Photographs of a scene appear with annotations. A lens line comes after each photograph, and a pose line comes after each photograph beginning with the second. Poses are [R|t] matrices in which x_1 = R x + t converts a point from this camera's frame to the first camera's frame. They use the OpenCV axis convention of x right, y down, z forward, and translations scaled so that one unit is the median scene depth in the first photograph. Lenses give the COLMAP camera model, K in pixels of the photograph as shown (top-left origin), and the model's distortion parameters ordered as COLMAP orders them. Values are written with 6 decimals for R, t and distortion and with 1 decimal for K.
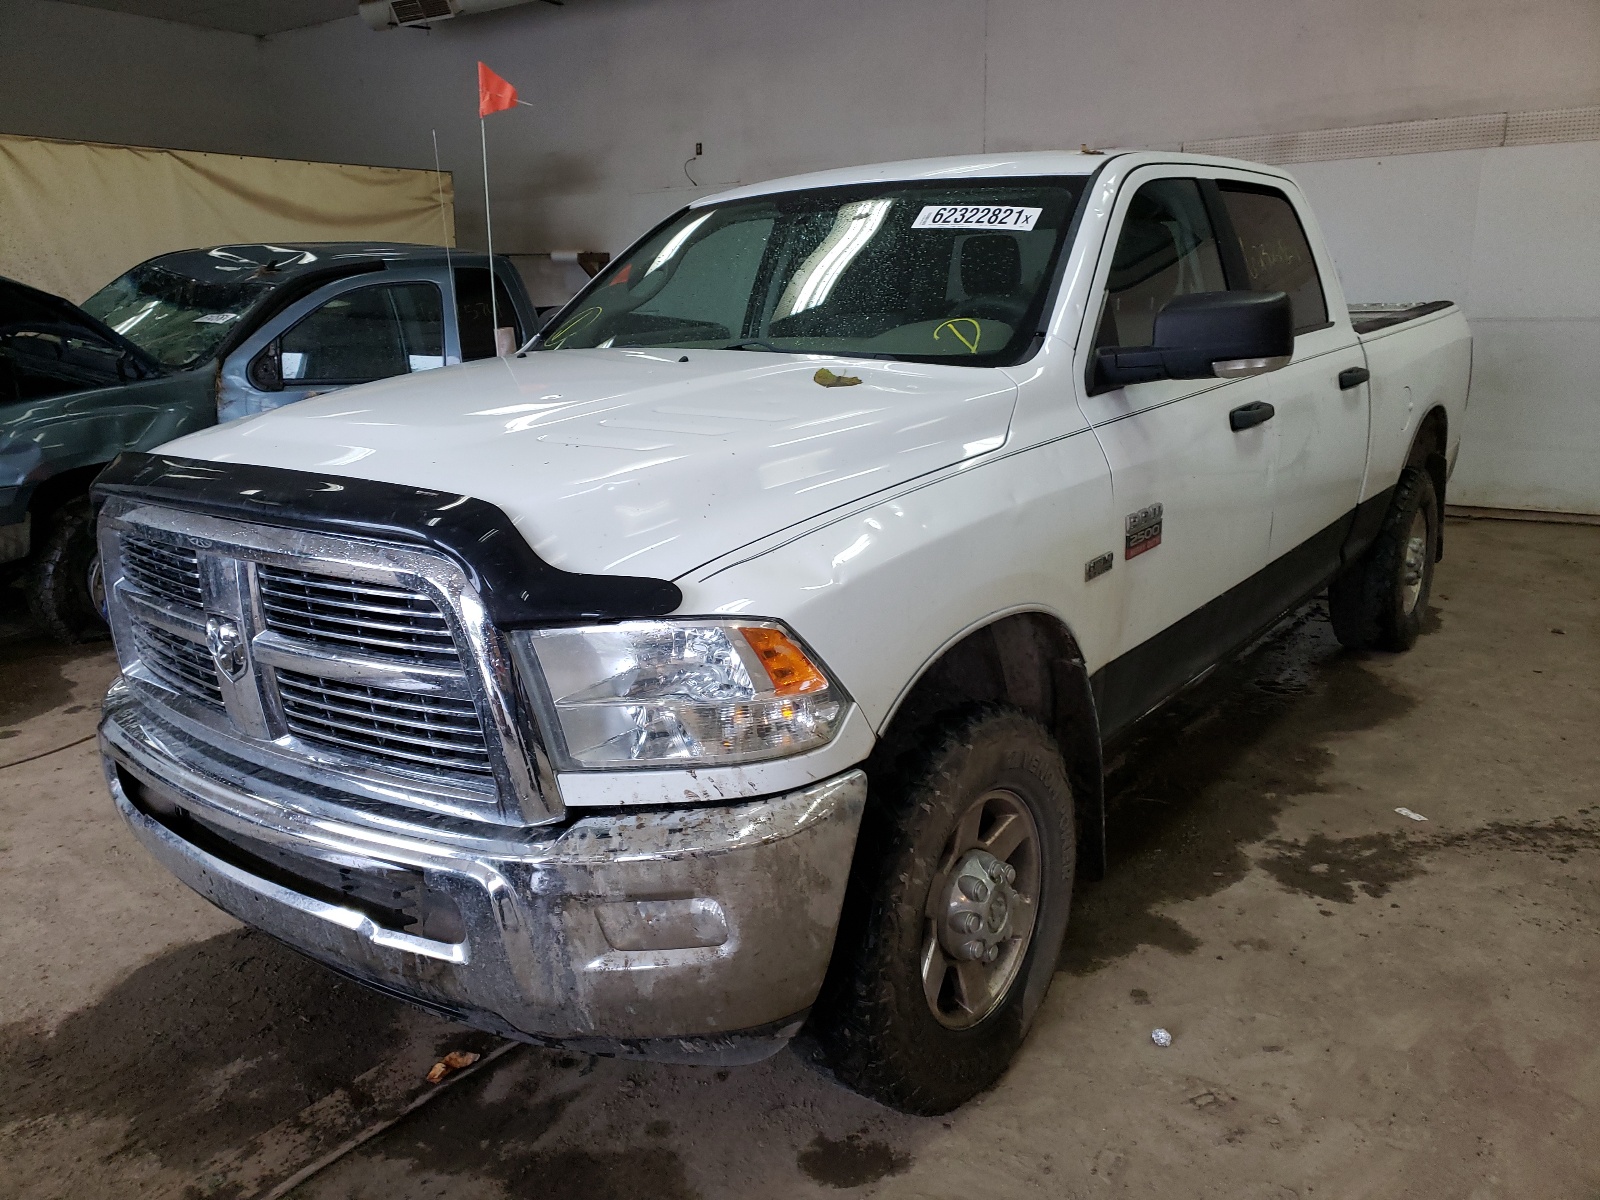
lens RADIAL K [[1309.3, 0, 810.8], [0, 1309.3, 597.9], [0, 0, 1]] dist [0.008508, 0.006888]
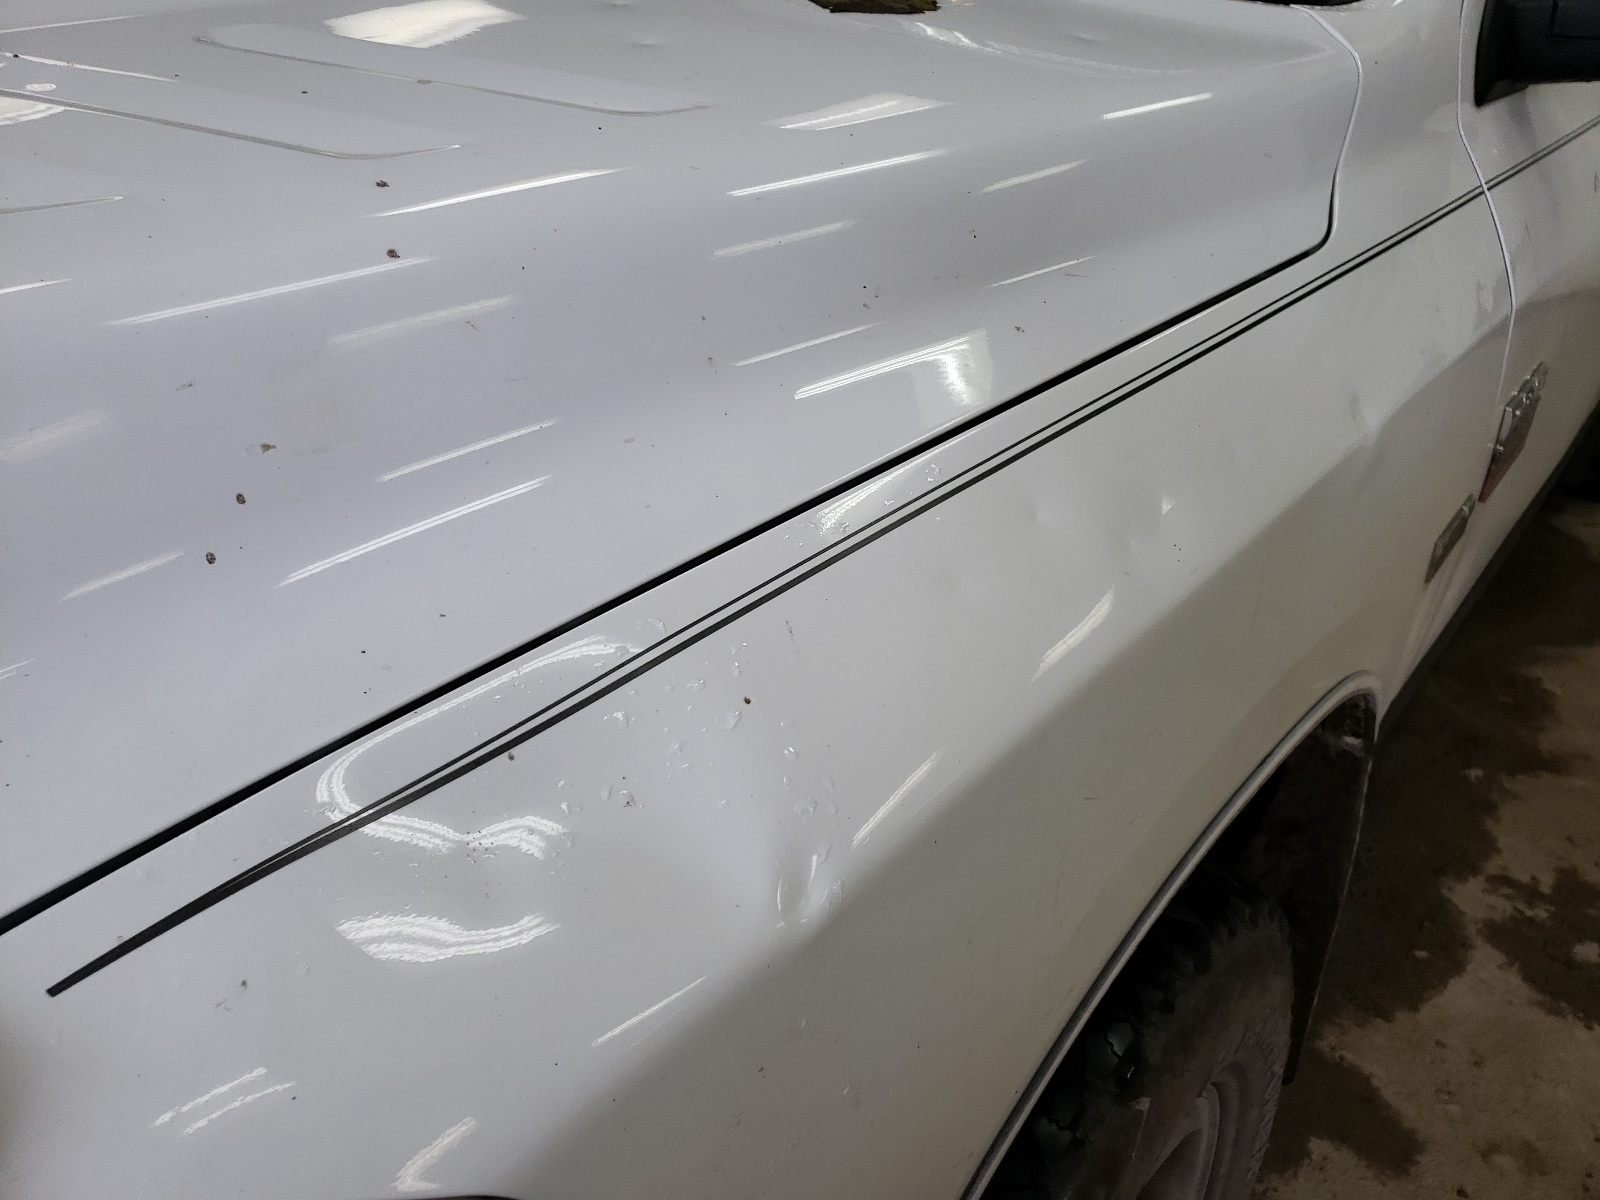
lens RADIAL K [[1309.3, 0, 810.8], [0, 1309.3, 597.9], [0, 0, 1]] dist [0.008508, 0.006888]
pose [[0.997199, 0.072957, 0.016480, 0.008585], [-0.074790, 0.969936, 0.231584, -0.066902], [0.000911, -0.232168, 0.972675, 0.449403]]
